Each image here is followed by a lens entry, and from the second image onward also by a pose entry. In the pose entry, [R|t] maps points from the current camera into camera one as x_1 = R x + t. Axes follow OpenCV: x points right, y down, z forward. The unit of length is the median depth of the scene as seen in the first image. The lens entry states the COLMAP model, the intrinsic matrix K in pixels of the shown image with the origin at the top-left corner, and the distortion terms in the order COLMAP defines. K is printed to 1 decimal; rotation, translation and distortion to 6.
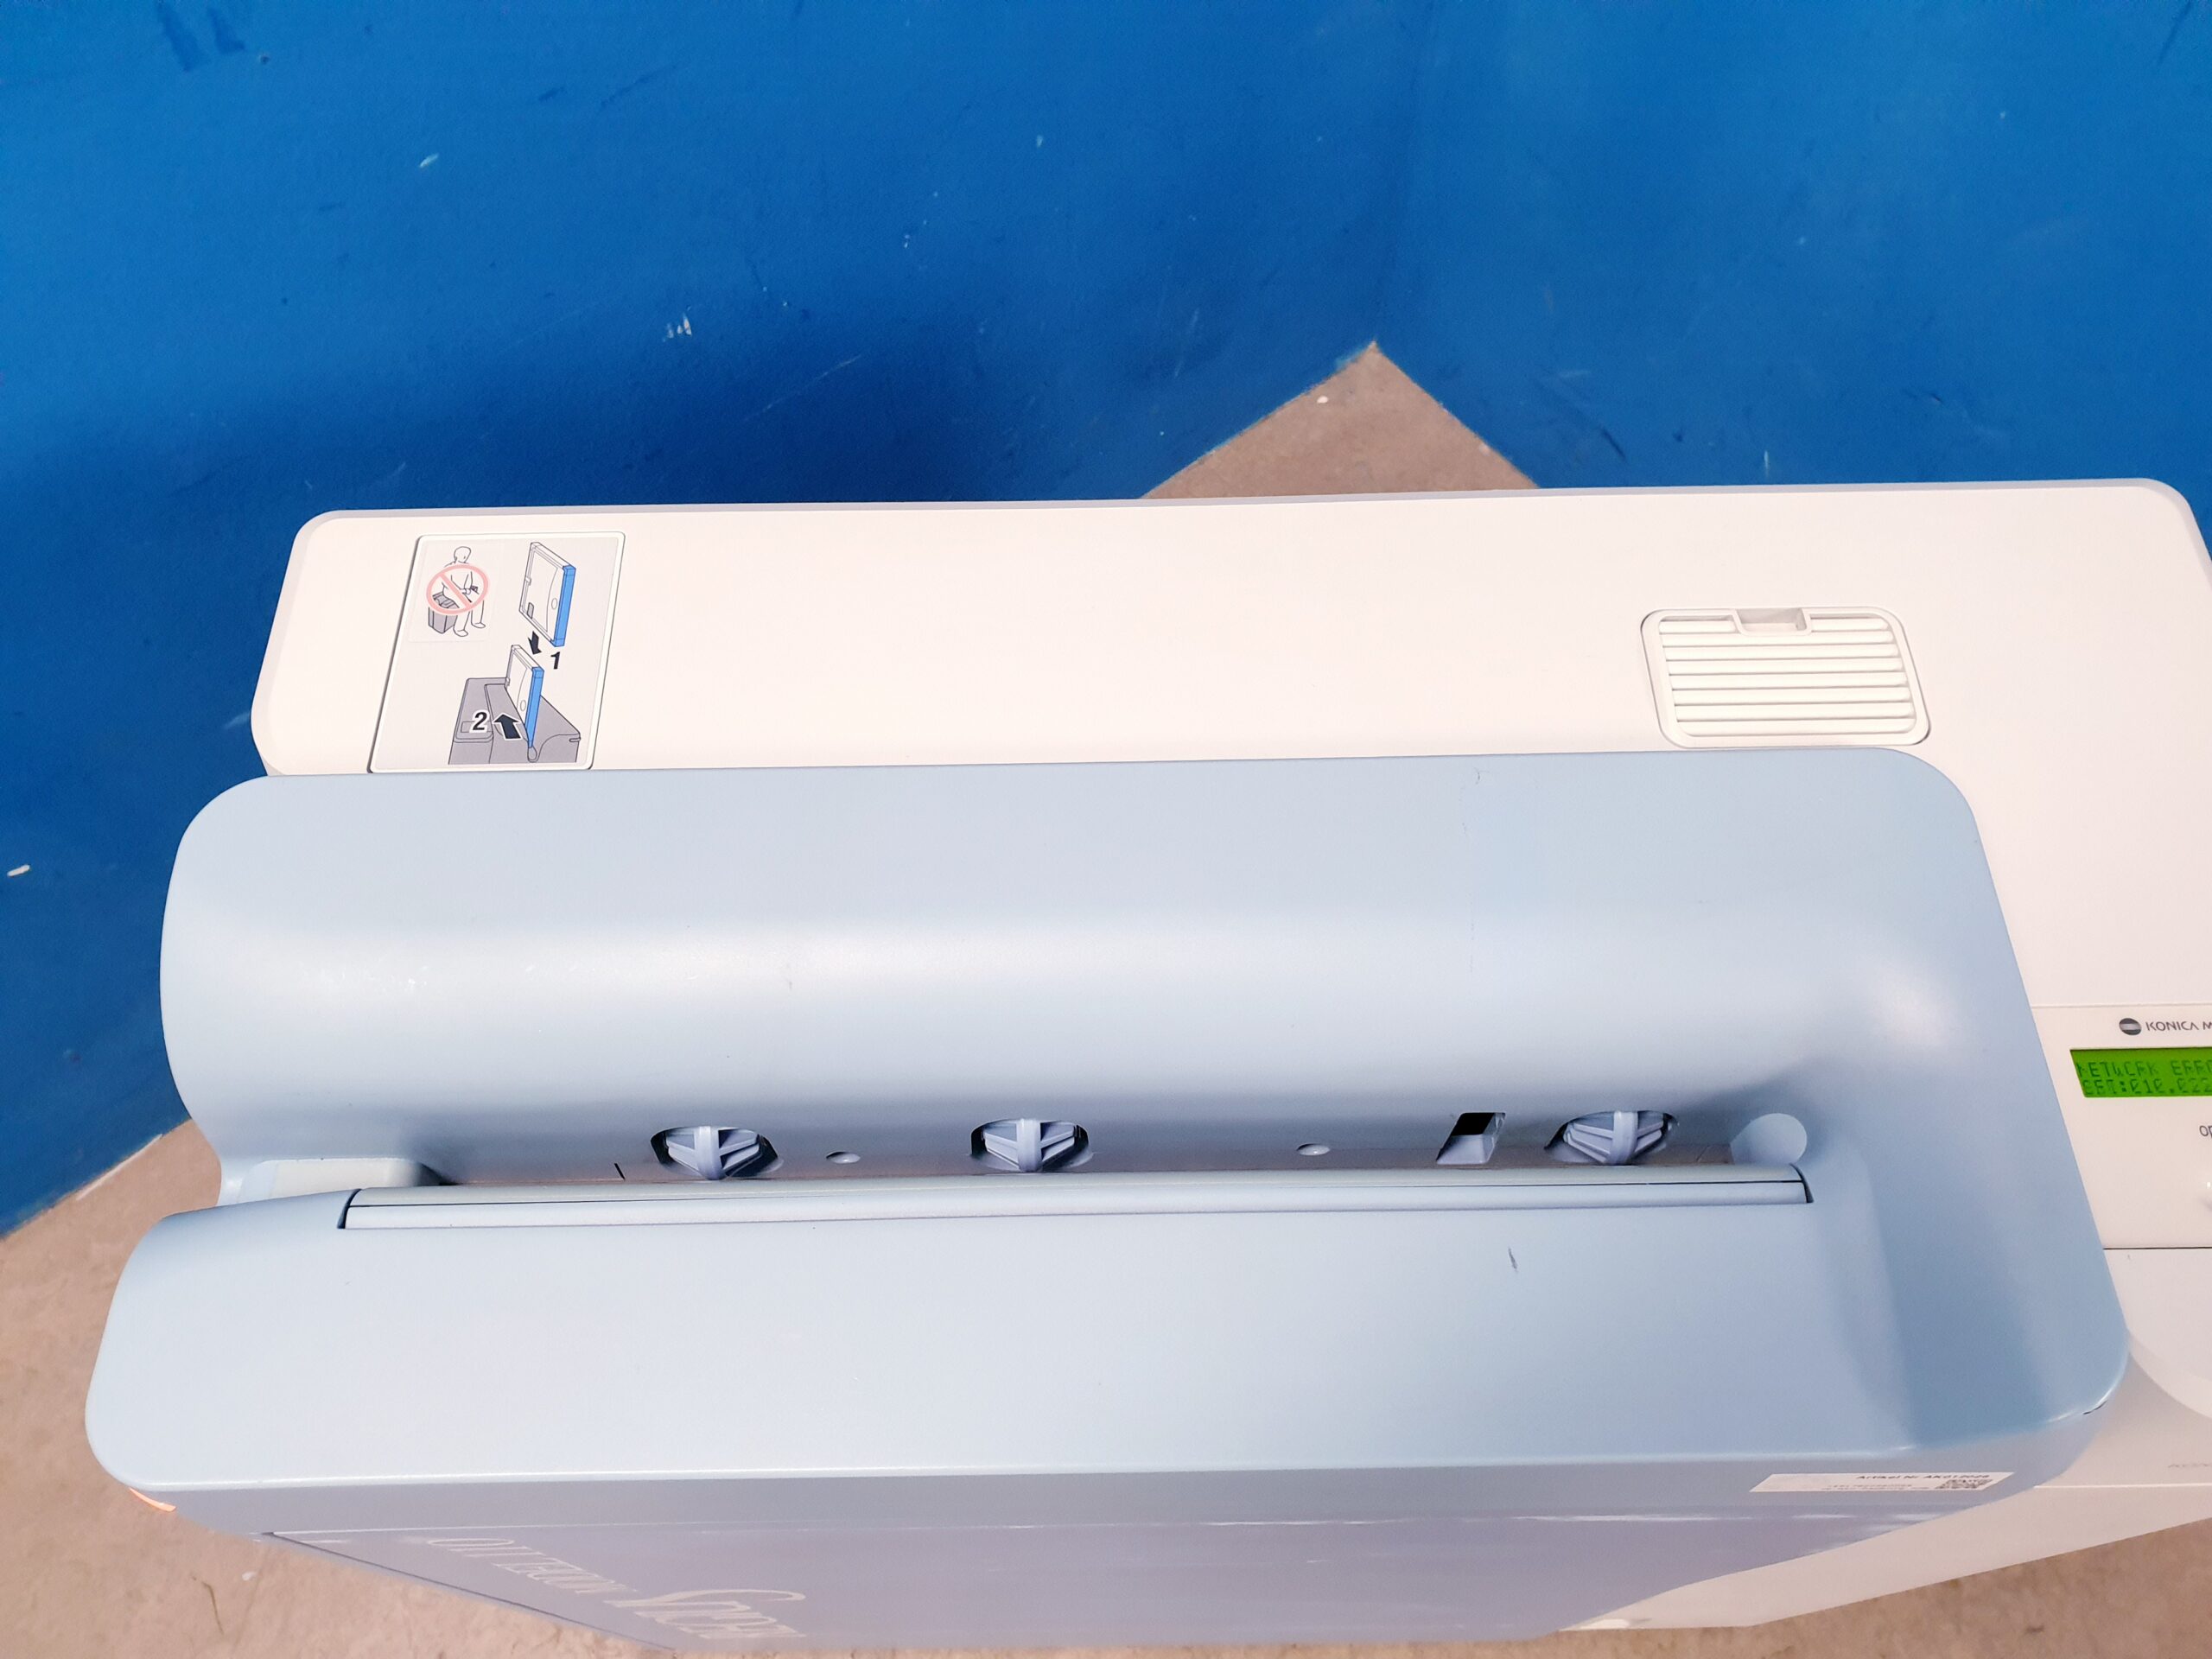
lens RADIAL K [[1738.9, 0, 1103.1], [0, 1738.9, 821.2], [0, 0, 1]] dist [-0.019577, 0.052579]
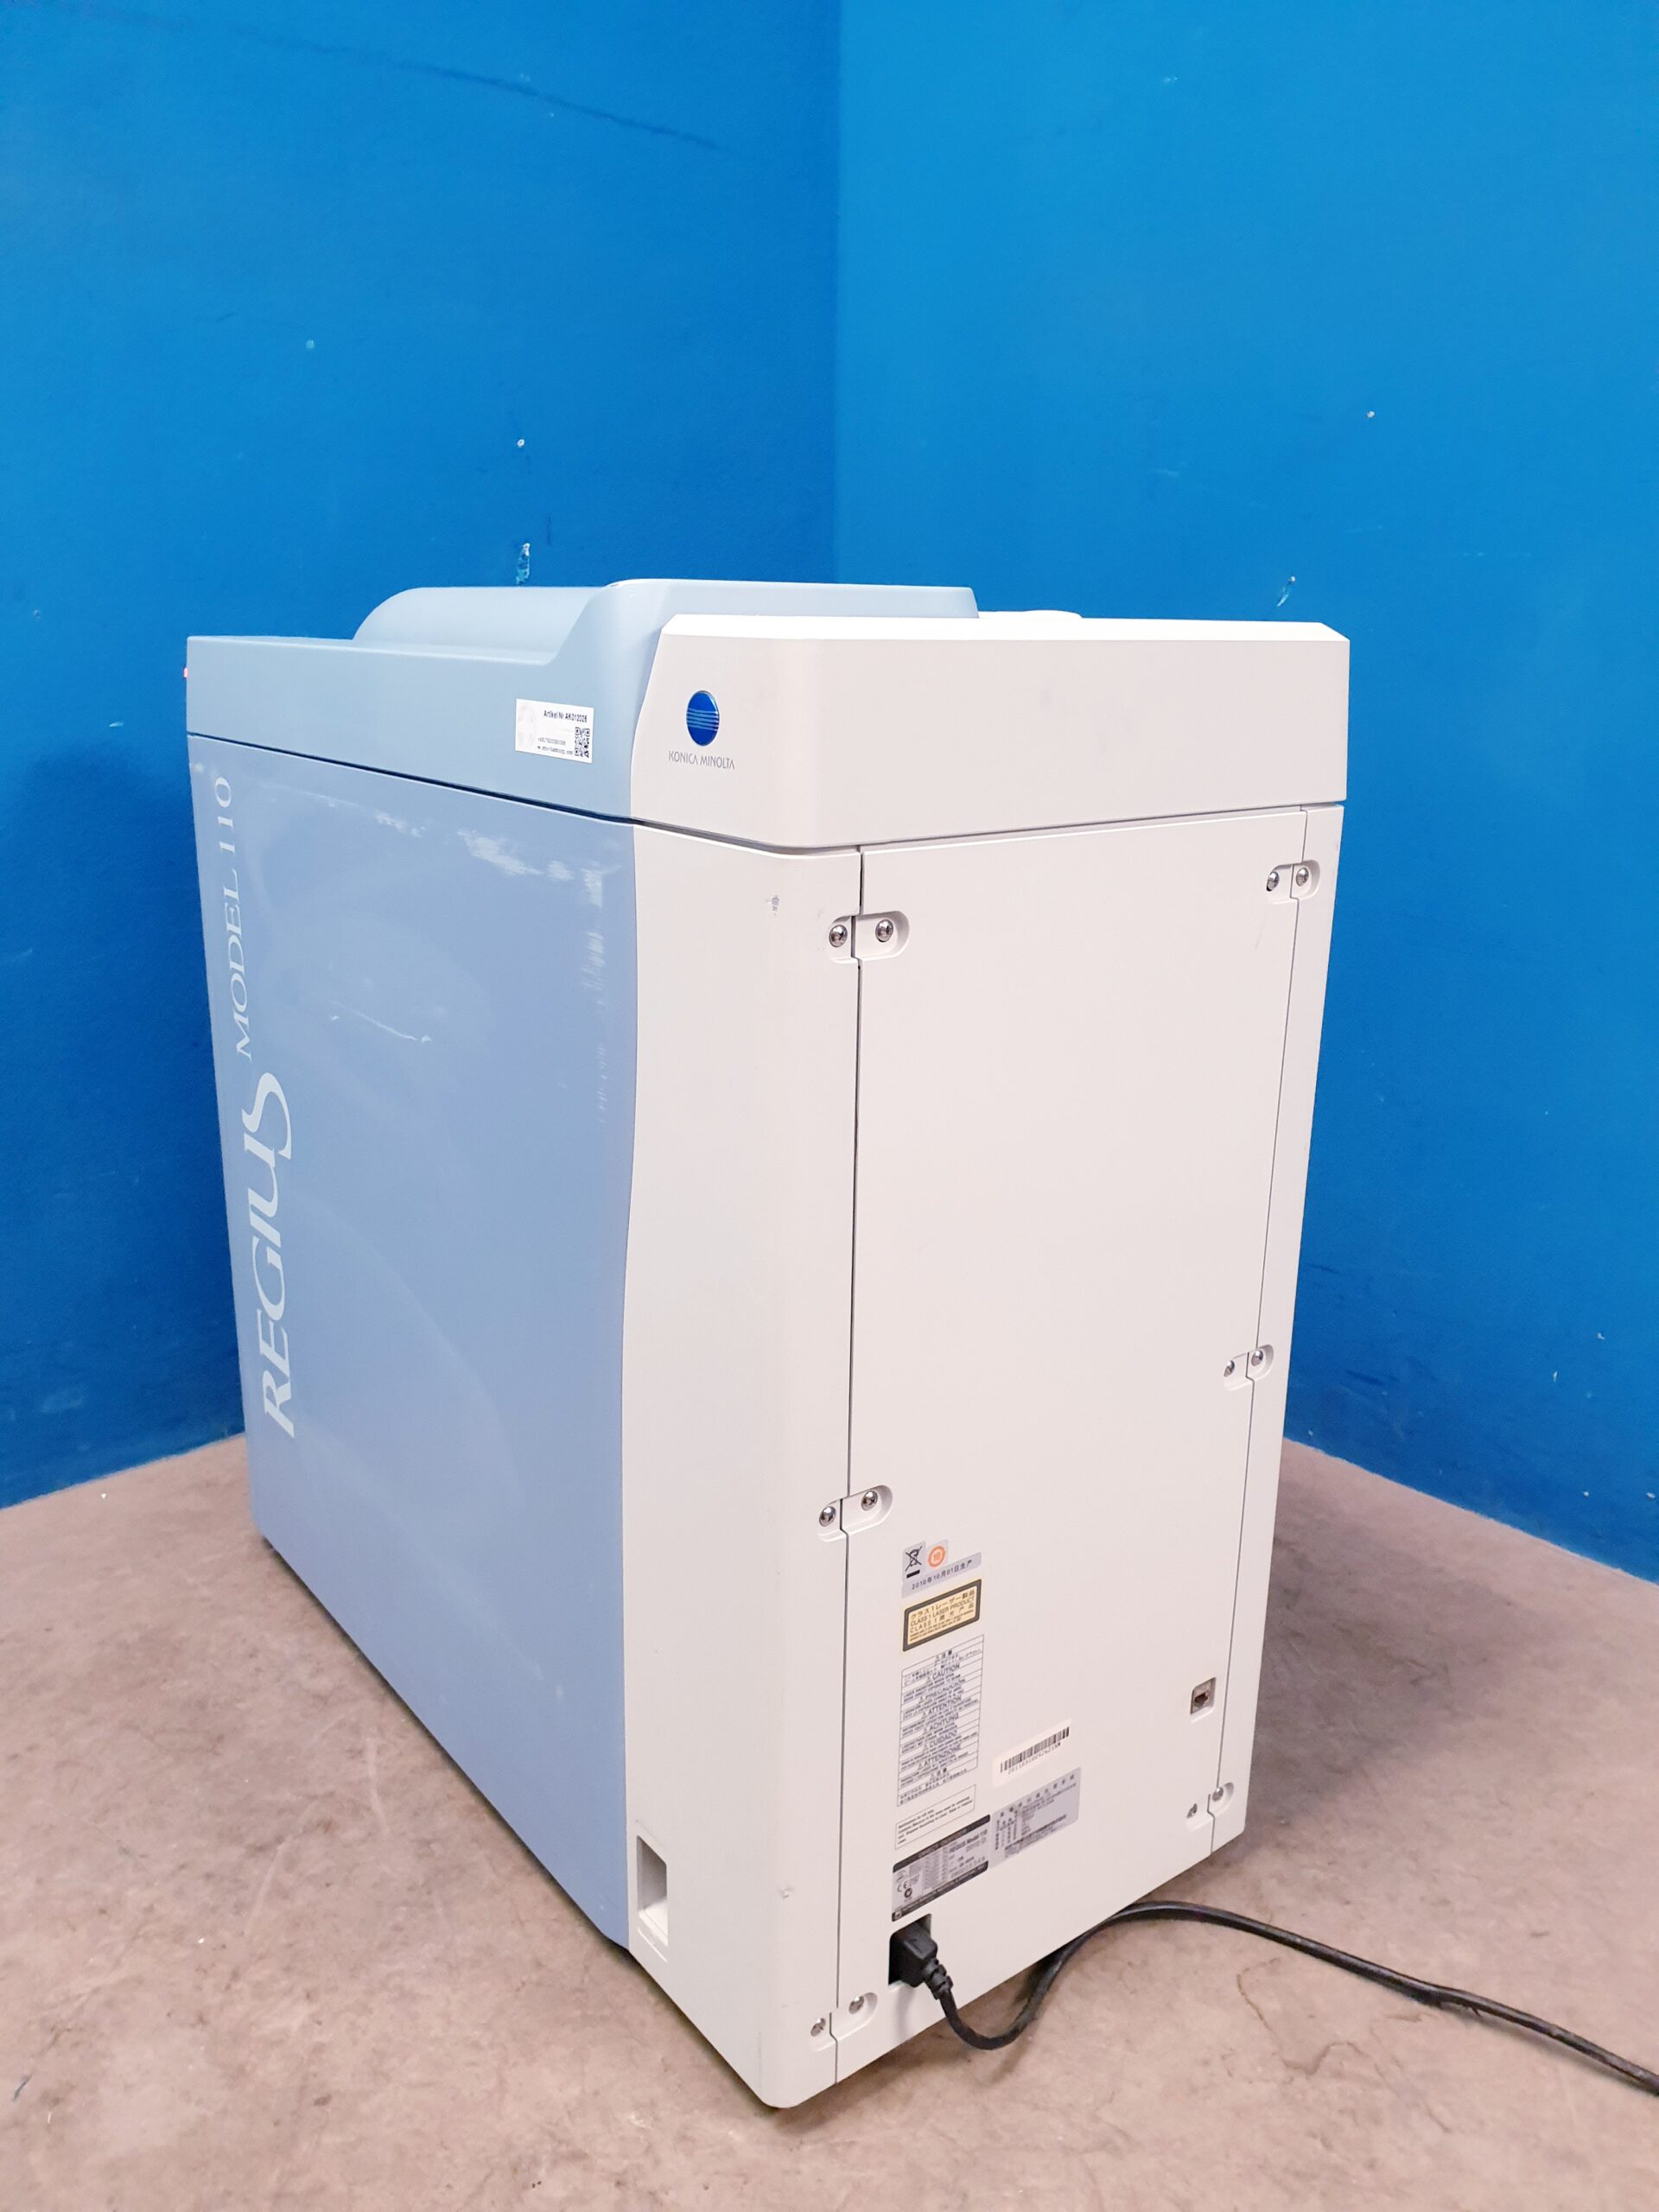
lens RADIAL K [[1738.9, 0, 843.0], [0, 1738.9, 1107.4], [0, 0, 1]] dist [-0.019577, 0.052579]
pose [[0.996811, 0.004419, 0.079671, 0.140090], [0.053760, 0.700642, -0.711485, 1.029612], [-0.058965, 0.713499, 0.698171, 0.129382]]
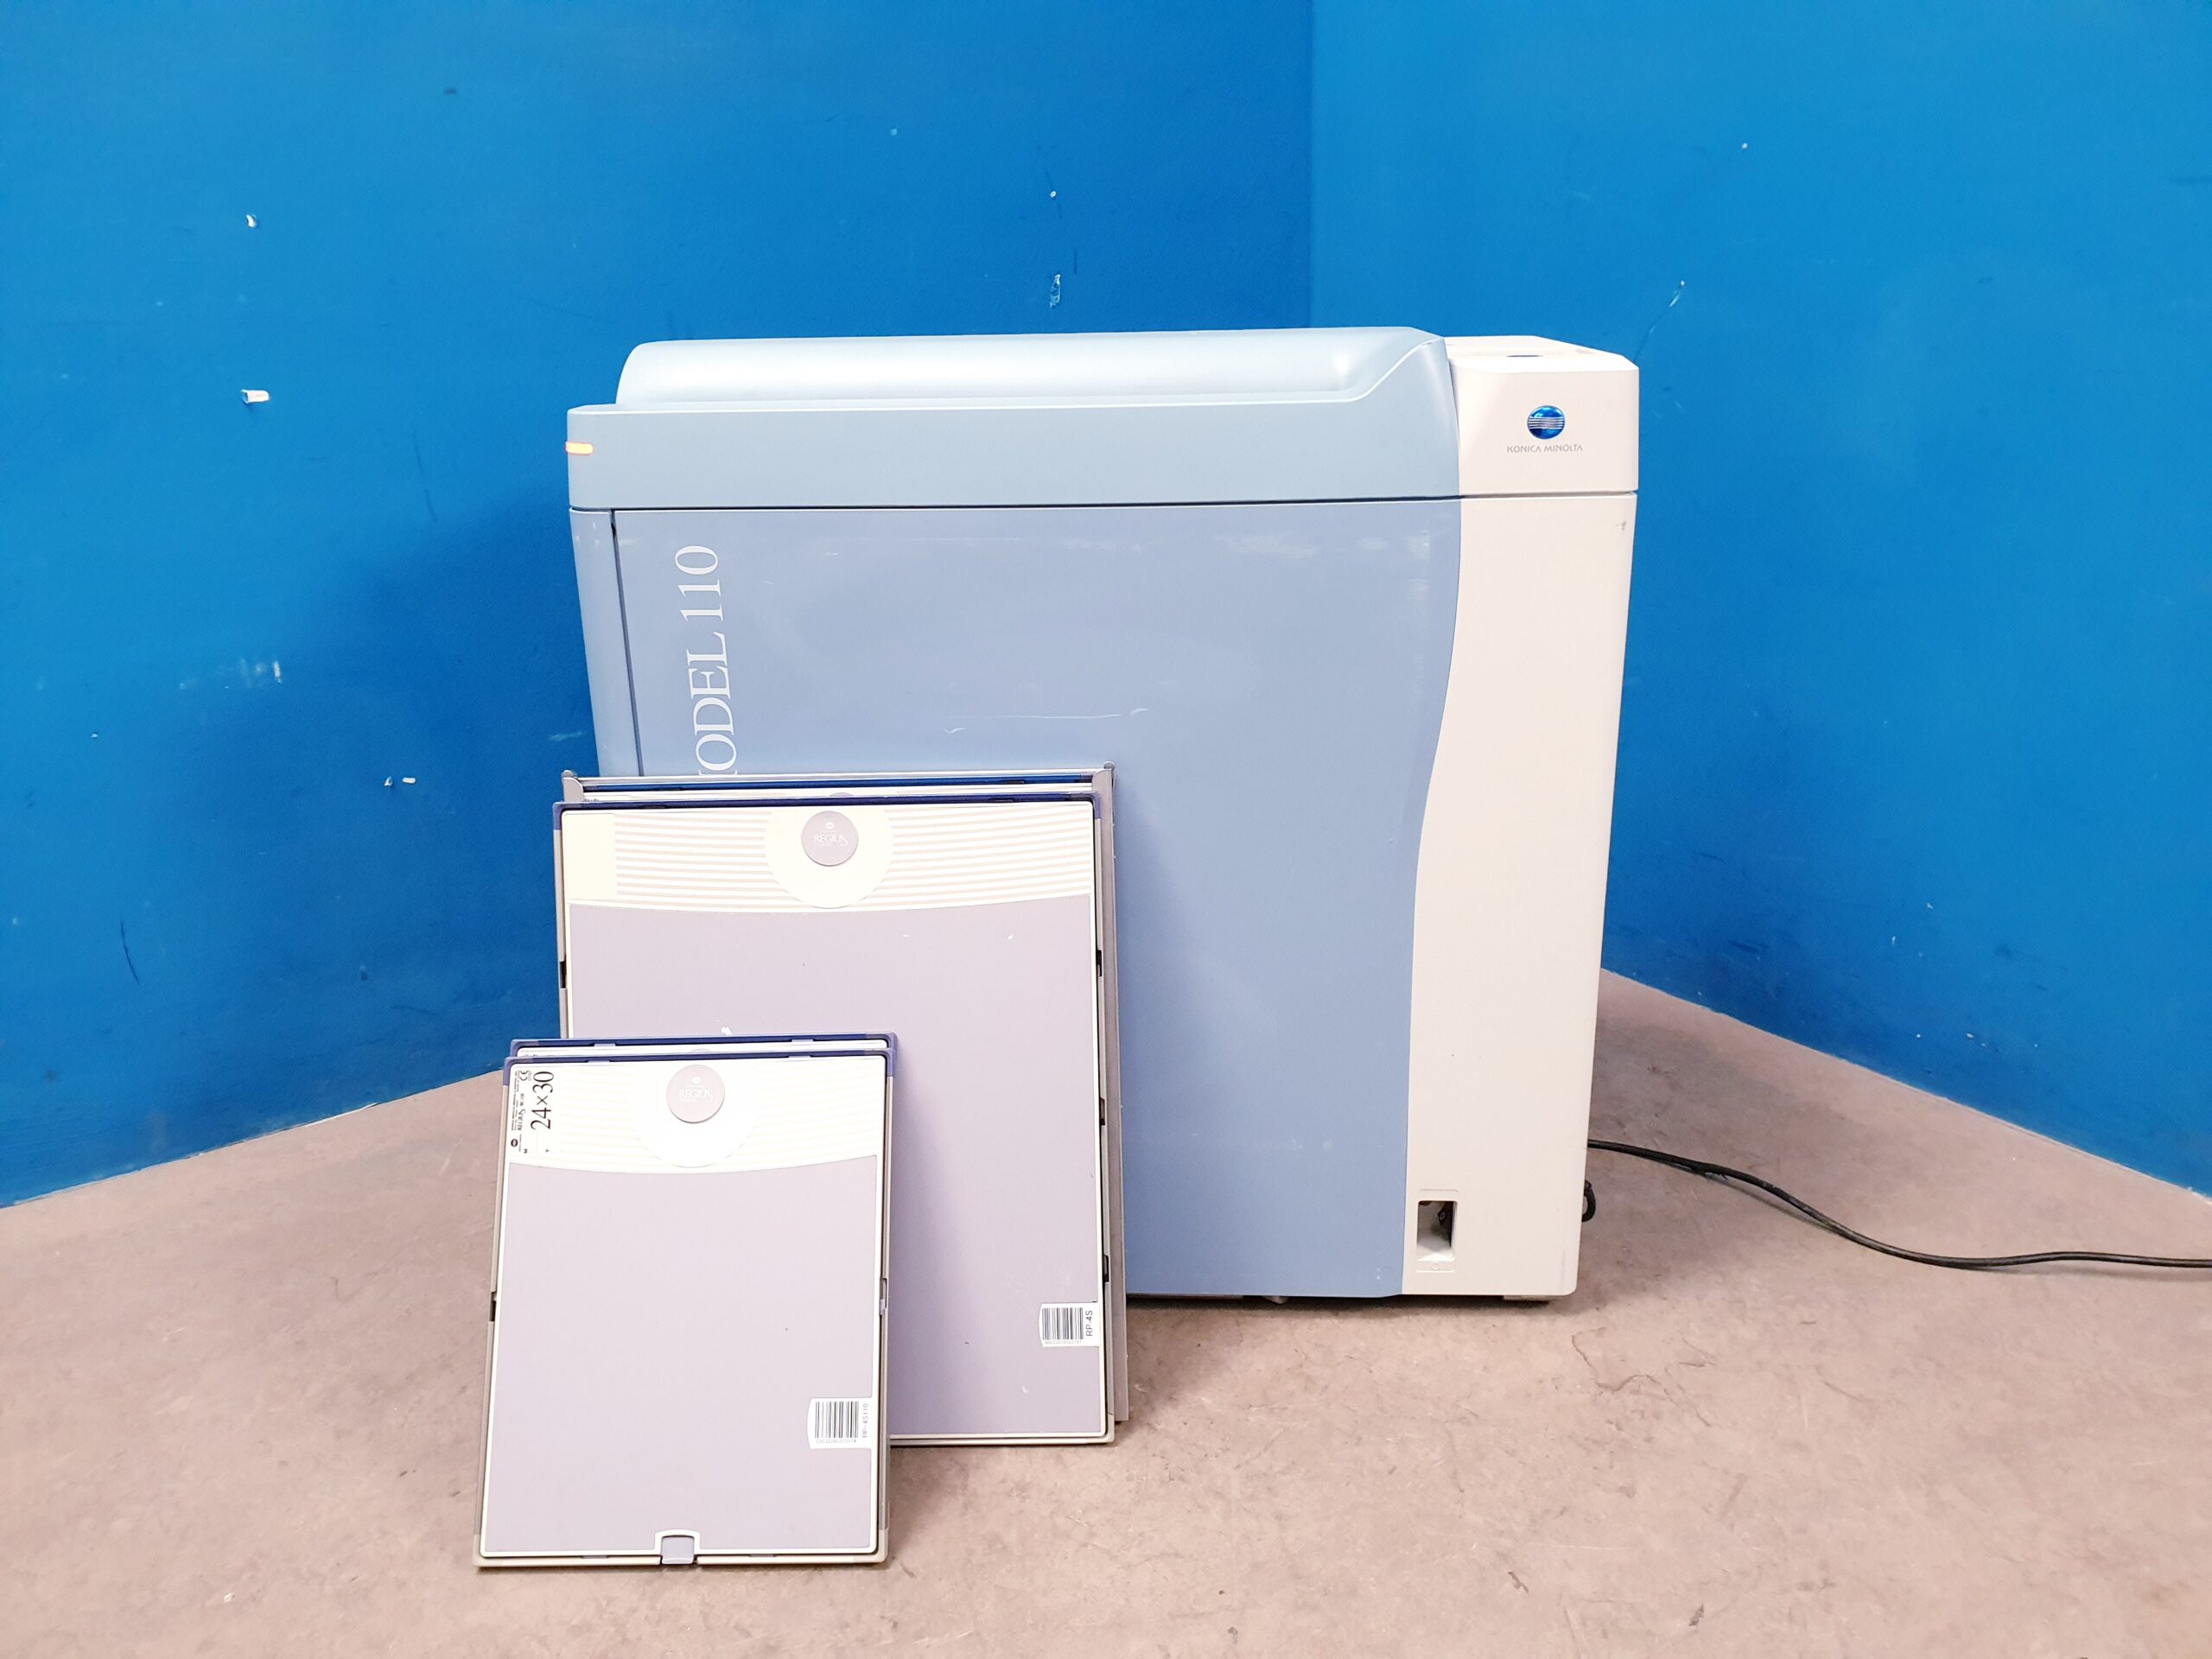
lens RADIAL K [[1738.9, 0, 1102.7], [0, 1738.9, 823.9], [0, 0, 1]] dist [-0.019577, 0.052579]
pose [[0.997815, 0.007205, -0.065675, 0.166382], [-0.050405, 0.725665, -0.686200, 1.392963], [0.042714, 0.688011, 0.724442, -0.157778]]
